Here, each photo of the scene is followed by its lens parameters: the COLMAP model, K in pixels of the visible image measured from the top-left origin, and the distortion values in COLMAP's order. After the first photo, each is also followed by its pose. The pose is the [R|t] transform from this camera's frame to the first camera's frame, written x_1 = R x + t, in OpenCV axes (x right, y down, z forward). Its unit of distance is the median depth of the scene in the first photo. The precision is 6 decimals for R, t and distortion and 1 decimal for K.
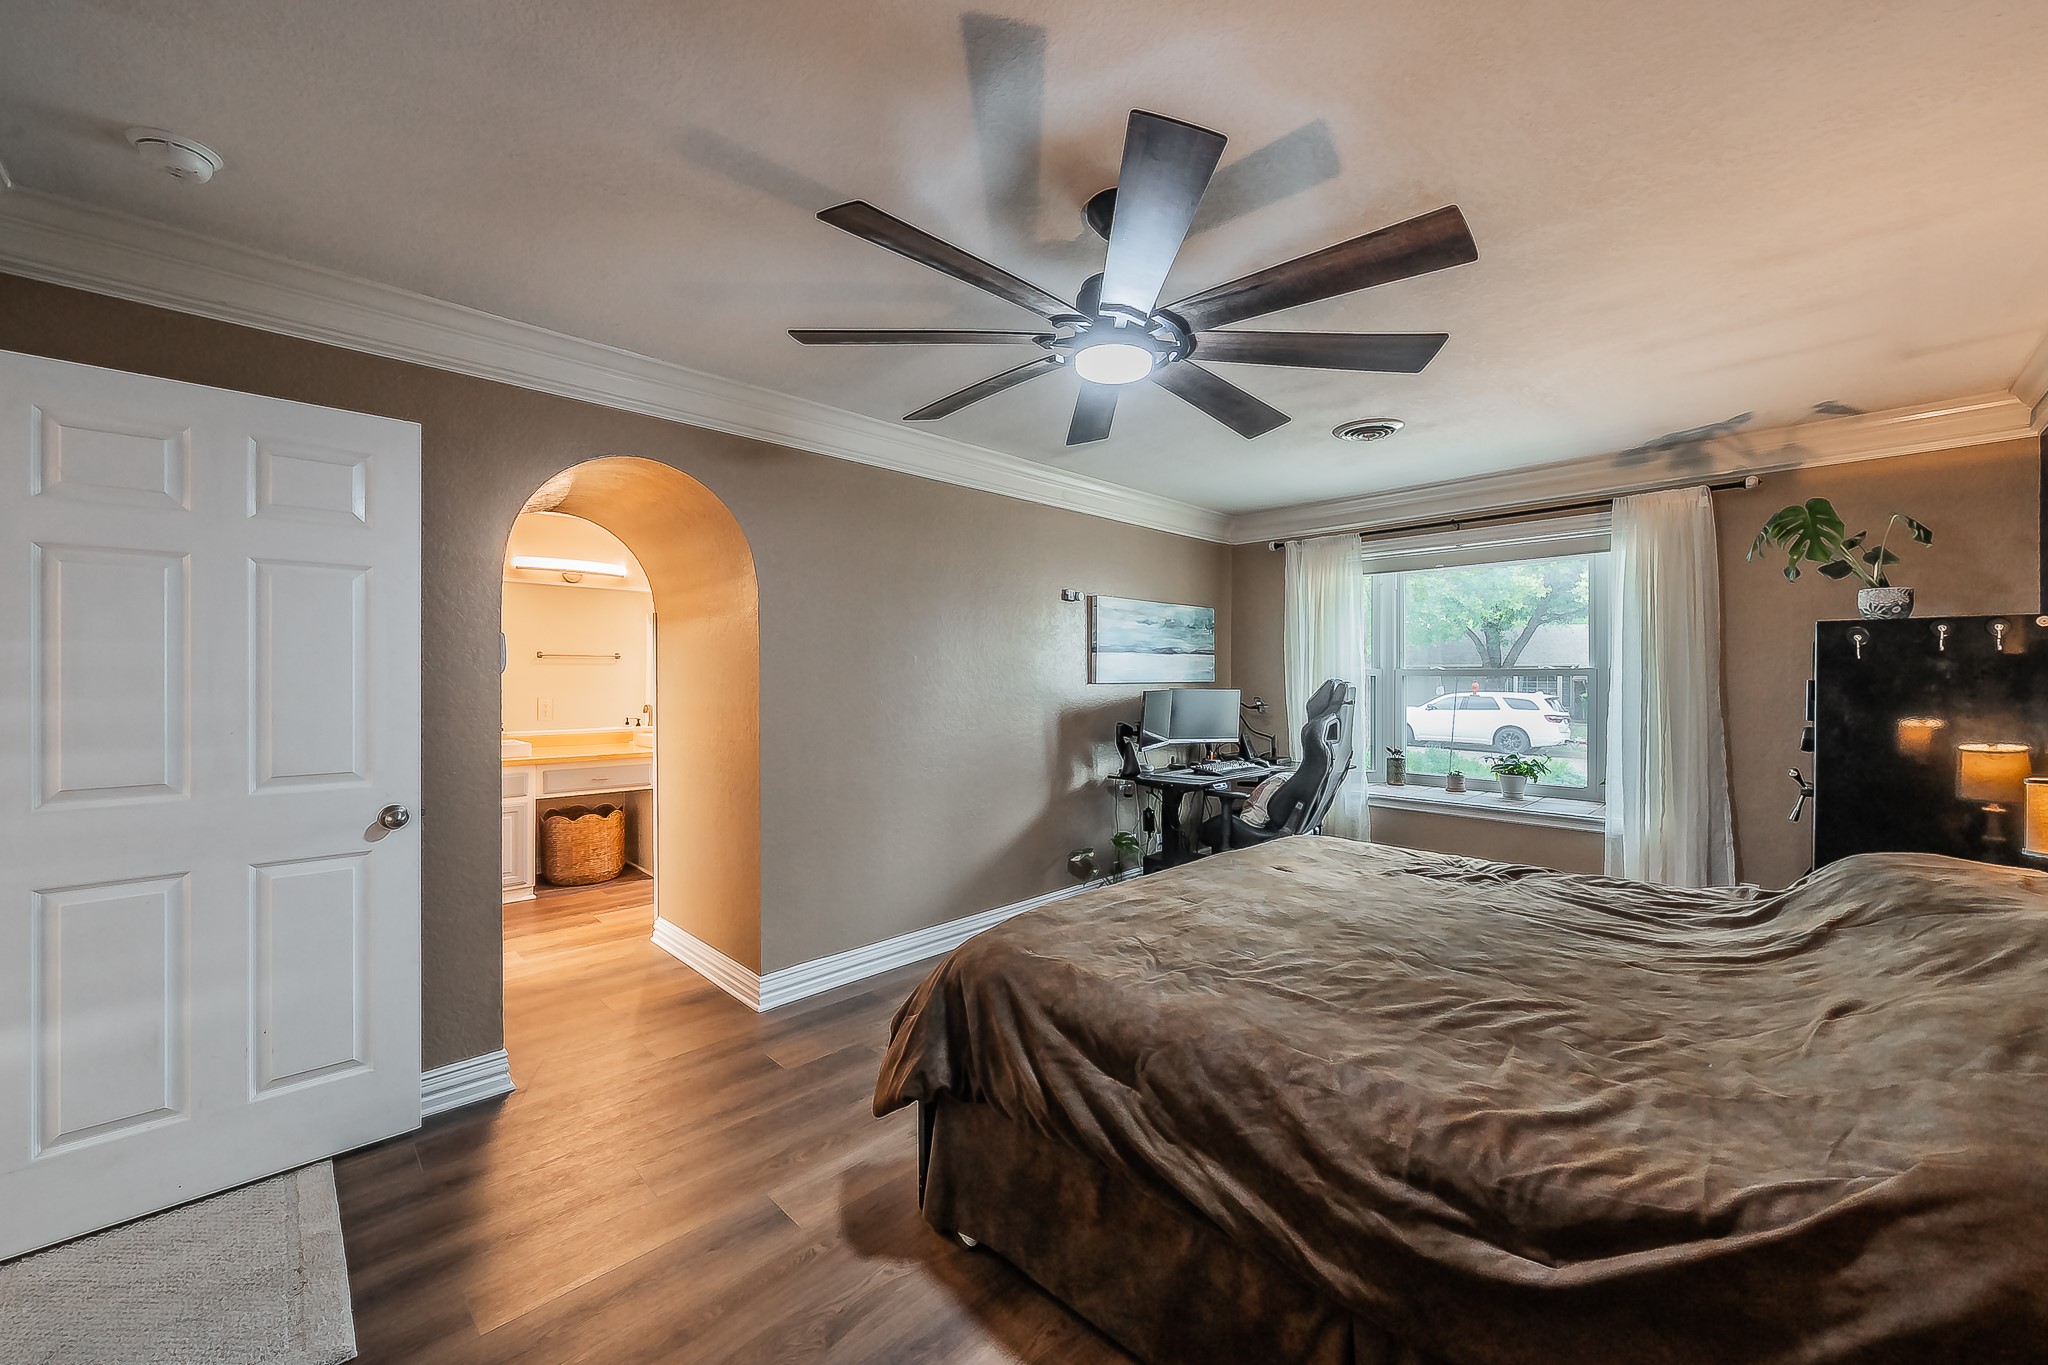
lens RADIAL K [[781.4, 0, 1011.9], [0, 781.4, 691.4], [0, 0, 1]] dist [0.000668, 0.000278]
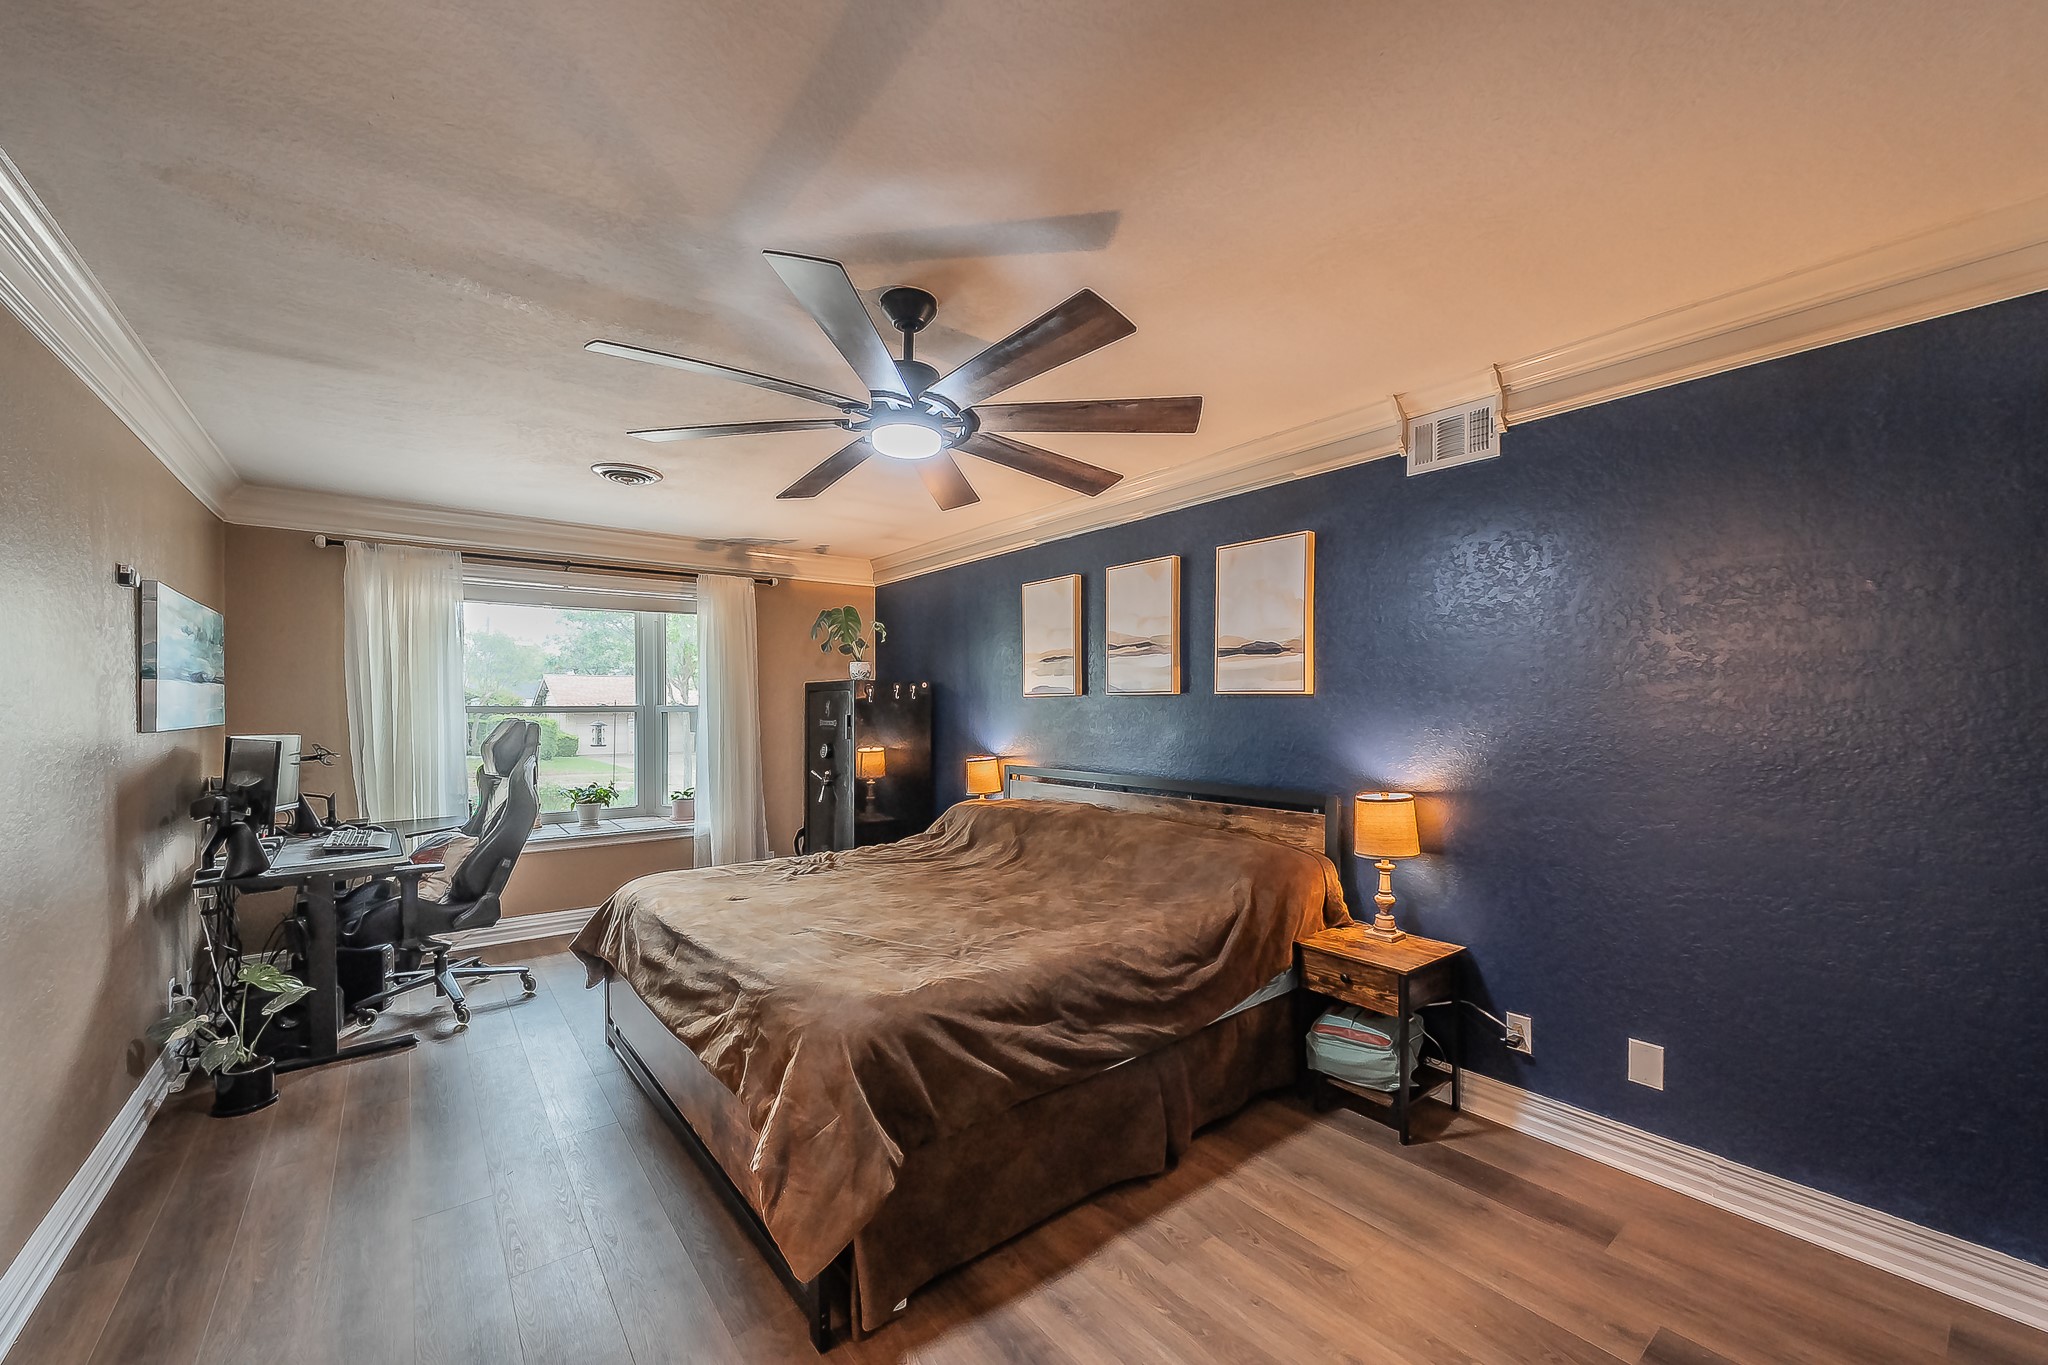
lens RADIAL K [[792.1, 0, 1015.5], [0, 792.1, 728.4], [0, 0, 1]] dist [0.000779, 0.000062]
pose [[0.110085, -0.028999, 0.993499, -0.528712], [0.021295, 0.999414, 0.026812, -0.019583], [-0.993694, 0.018205, 0.110638, 0.390761]]
